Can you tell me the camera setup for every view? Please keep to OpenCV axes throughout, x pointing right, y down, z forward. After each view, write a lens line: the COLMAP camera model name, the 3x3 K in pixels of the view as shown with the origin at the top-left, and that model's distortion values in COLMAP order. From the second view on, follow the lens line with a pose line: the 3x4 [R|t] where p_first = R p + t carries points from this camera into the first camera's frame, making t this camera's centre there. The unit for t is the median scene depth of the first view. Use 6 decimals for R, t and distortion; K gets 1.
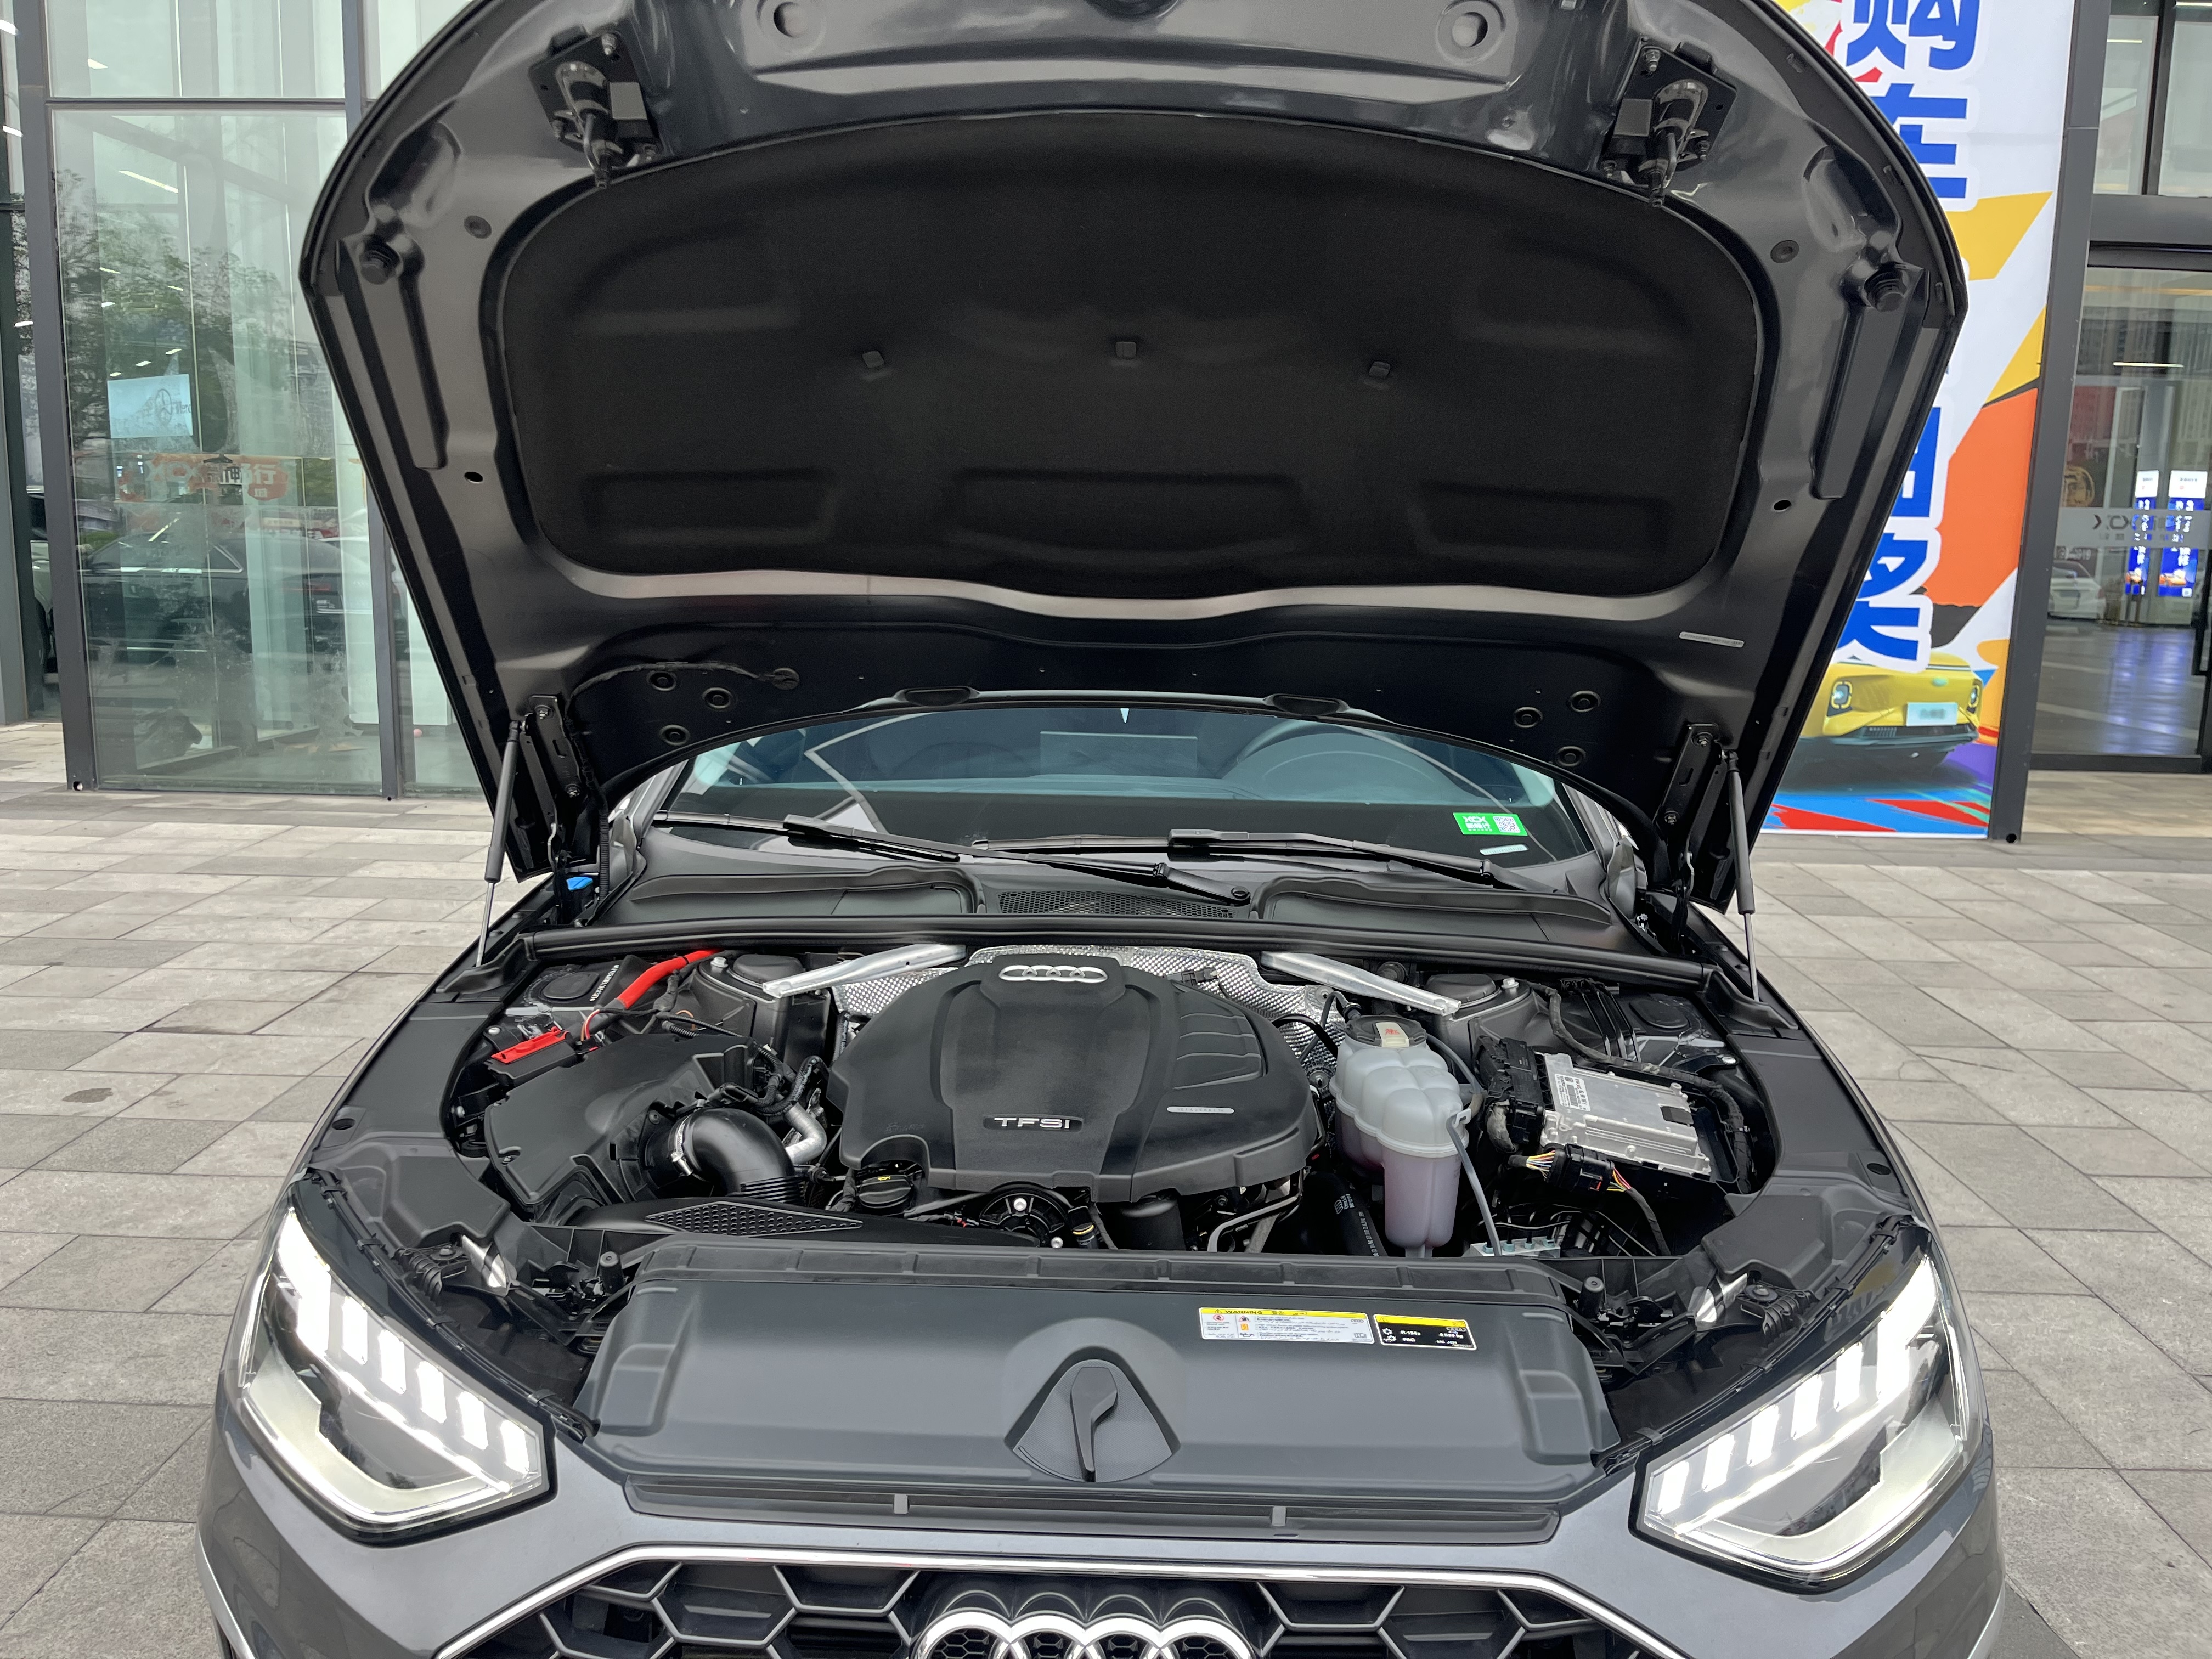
lens RADIAL K [[1705.3, 0, 1114.1], [0, 1705.3, 822.6], [0, 0, 1]] dist [0.063359, -0.094855]
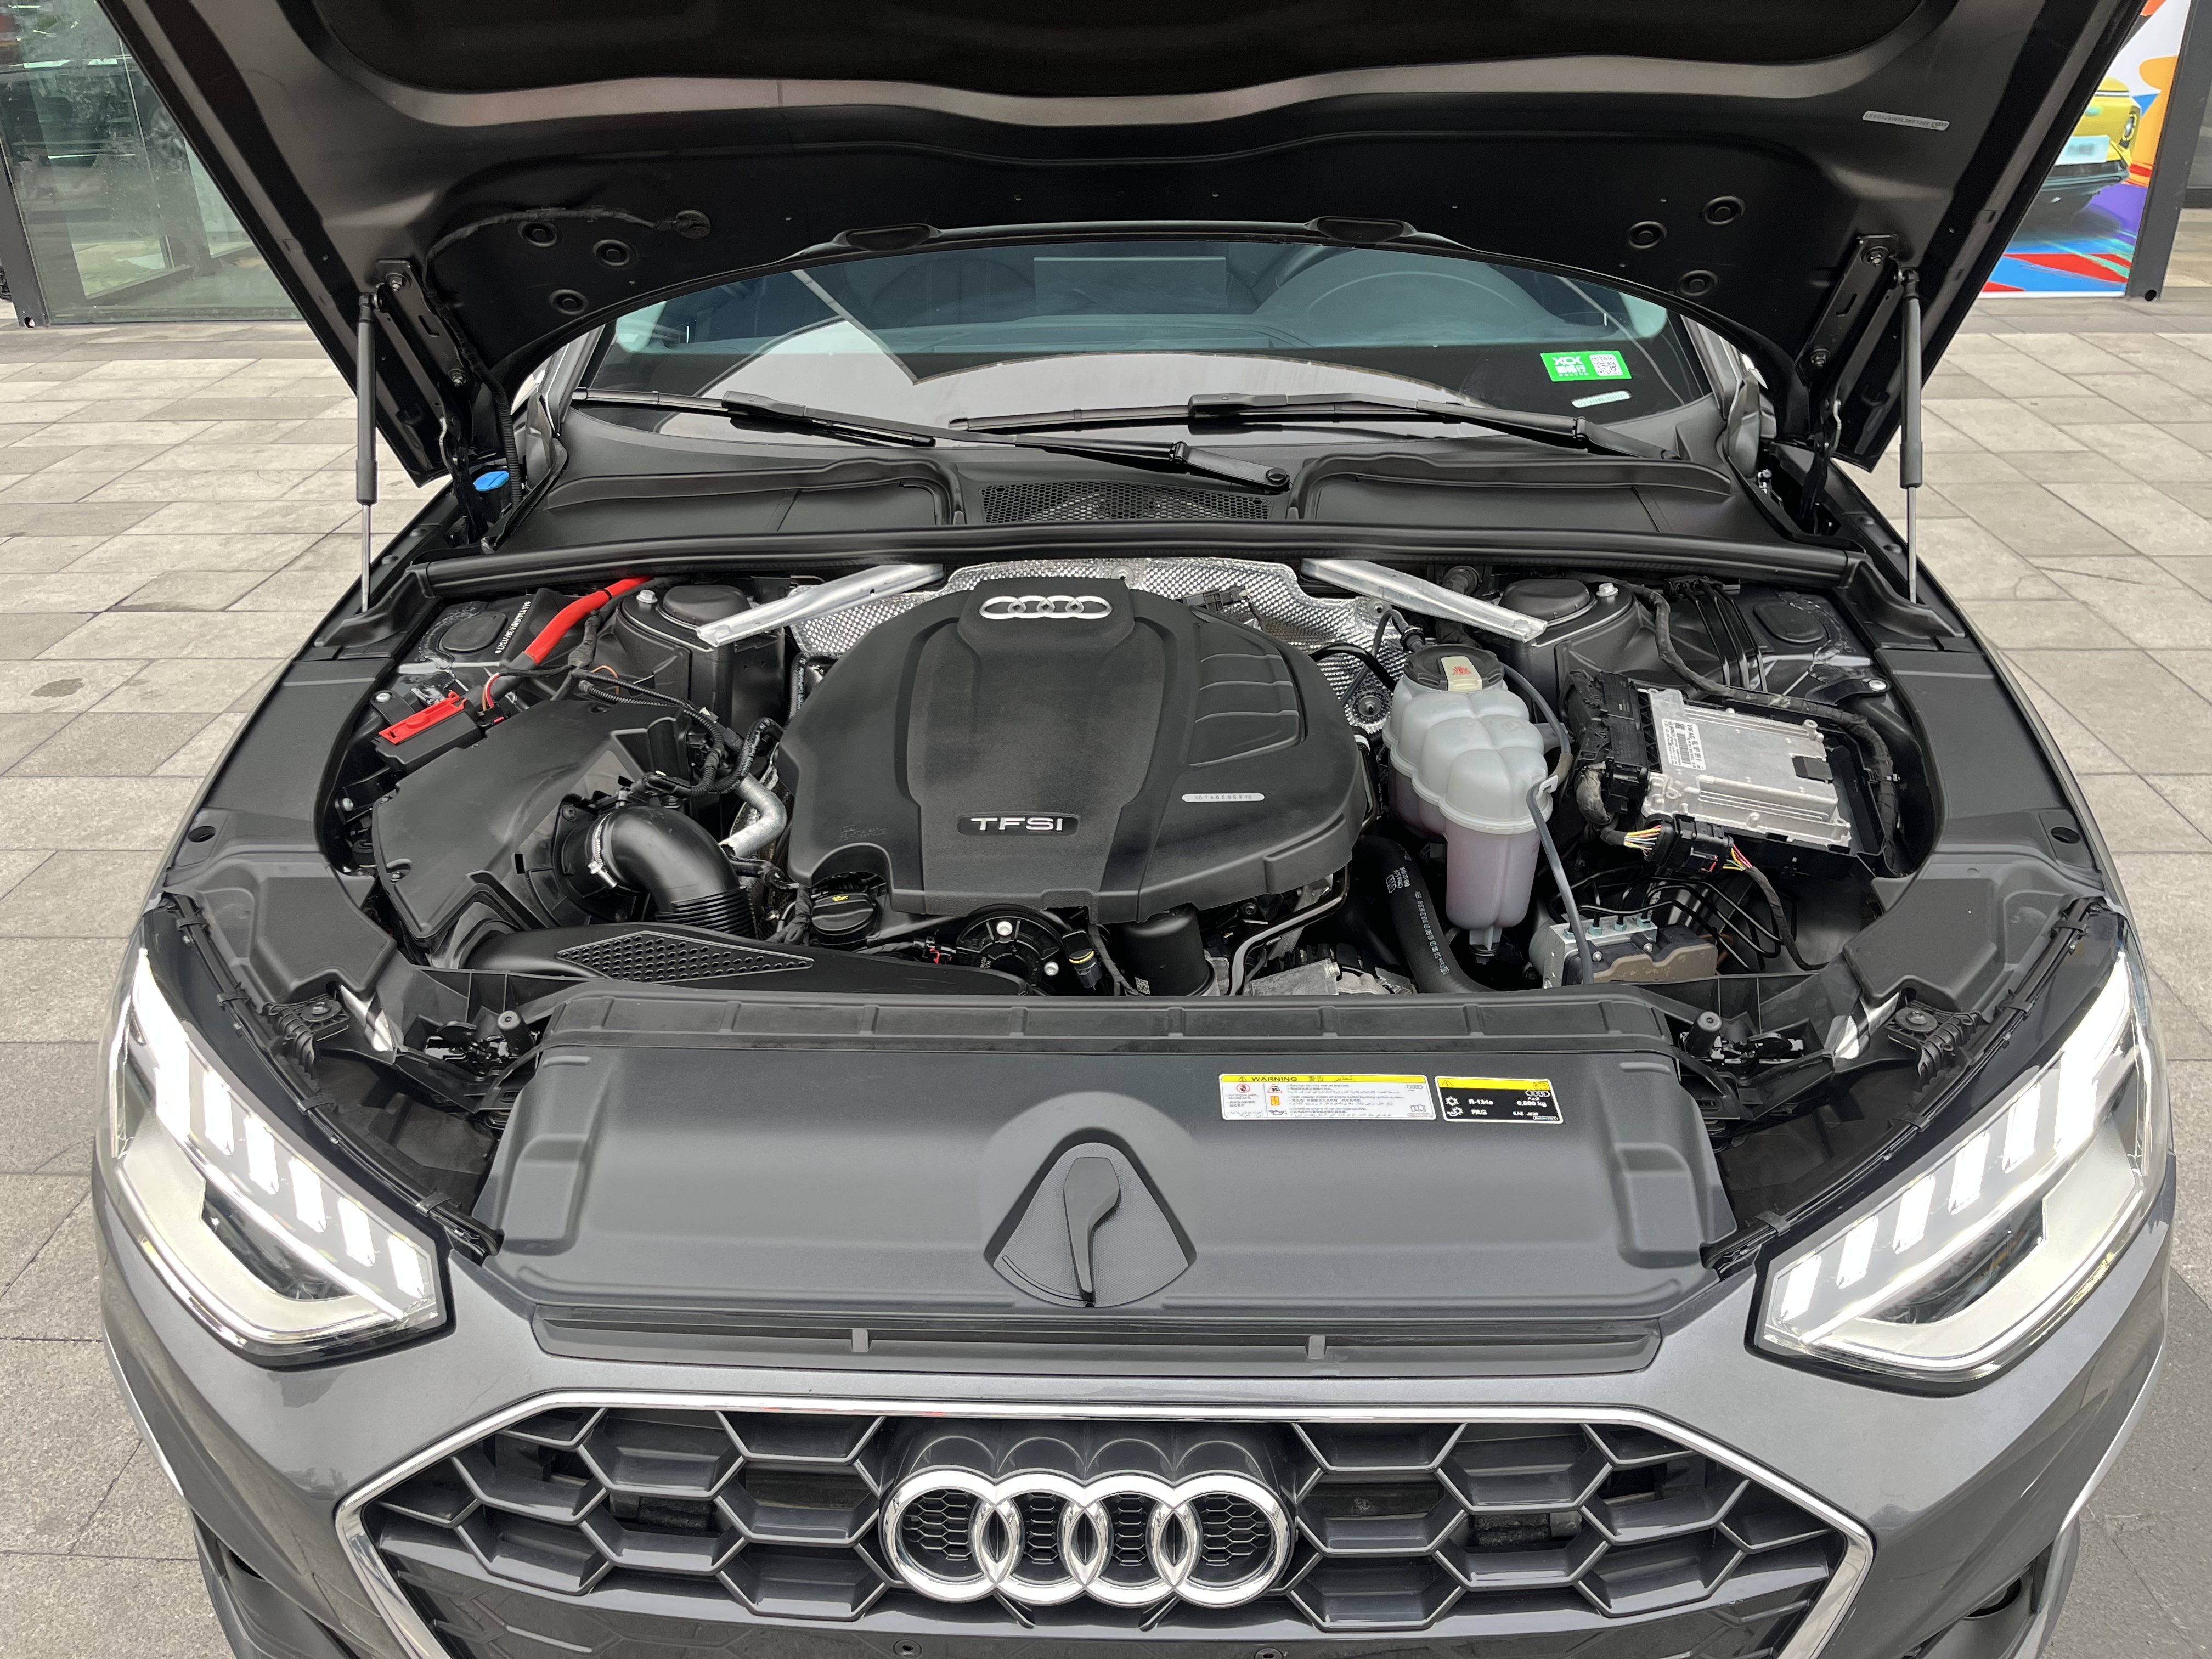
lens RADIAL K [[1705.3, 0, 1097.8], [0, 1705.3, 843.2], [0, 0, 1]] dist [0.063359, -0.094855]
pose [[0.998752, -0.027133, -0.041936, 0.020790], [0.038651, 0.951632, 0.304798, -0.052481], [0.031638, -0.306039, 0.951493, 0.186246]]
